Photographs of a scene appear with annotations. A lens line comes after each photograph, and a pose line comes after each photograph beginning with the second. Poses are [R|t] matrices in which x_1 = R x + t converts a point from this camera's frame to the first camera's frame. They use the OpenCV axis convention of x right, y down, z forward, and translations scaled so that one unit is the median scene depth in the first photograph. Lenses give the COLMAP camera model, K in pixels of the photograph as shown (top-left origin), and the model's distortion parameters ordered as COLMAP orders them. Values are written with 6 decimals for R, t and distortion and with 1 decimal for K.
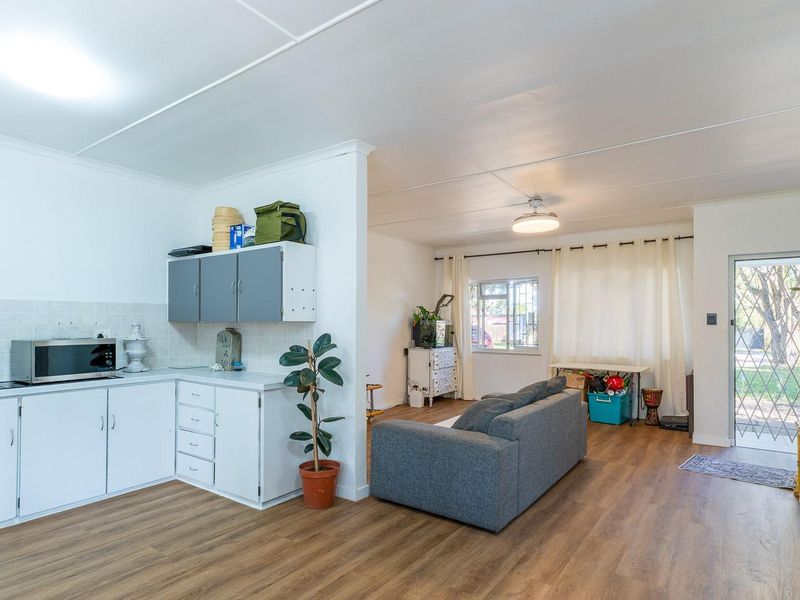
lens RADIAL K [[465.9, 0, 400.0], [0, 465.9, 300.0], [0, 0, 1]] dist [-0.001773, 0.000061]
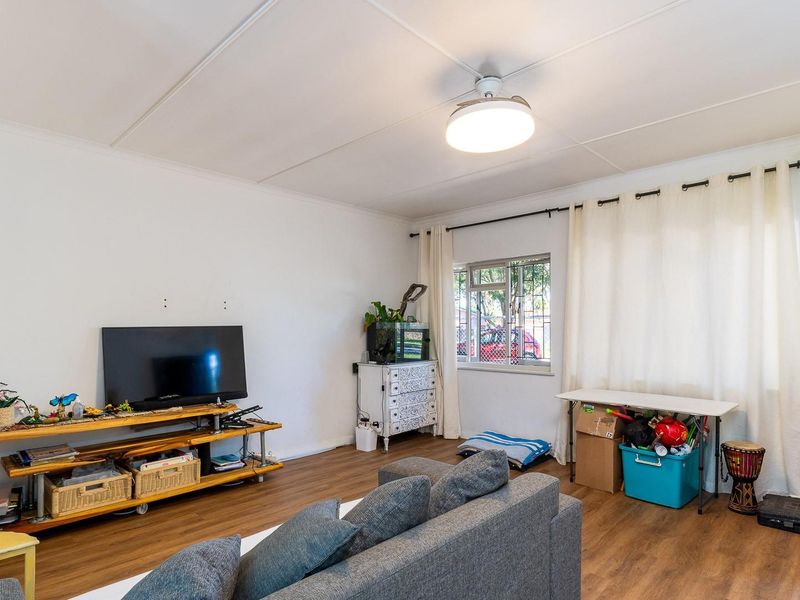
lens RADIAL K [[471.6, 0, 402.6], [0, 471.6, 313.6], [0, 0, 1]] dist [0.001590, -0.000553]
pose [[0.990834, -0.010324, -0.134693, 0.194492], [0.013081, 0.999722, 0.019593, 0.019484], [0.134454, -0.021176, 0.990694, 0.351752]]
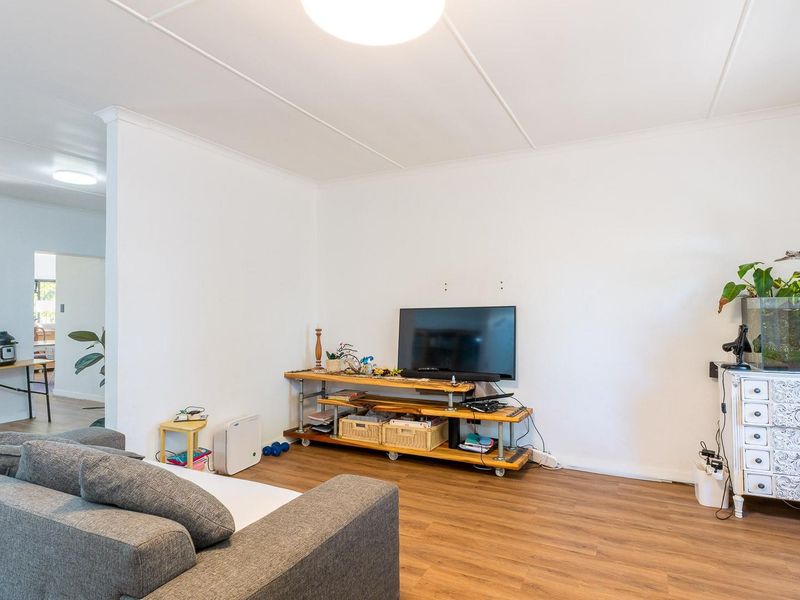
lens RADIAL K [[457.2, 0, 400.0], [0, 457.2, 300.0], [0, 0, 1]] dist [0.003429, 0.000598]
pose [[0.147663, -0.025737, -0.988703, 0.434179], [0.059956, 0.998056, -0.017026, 0.038694], [0.987219, -0.056765, 0.148919, 0.712347]]
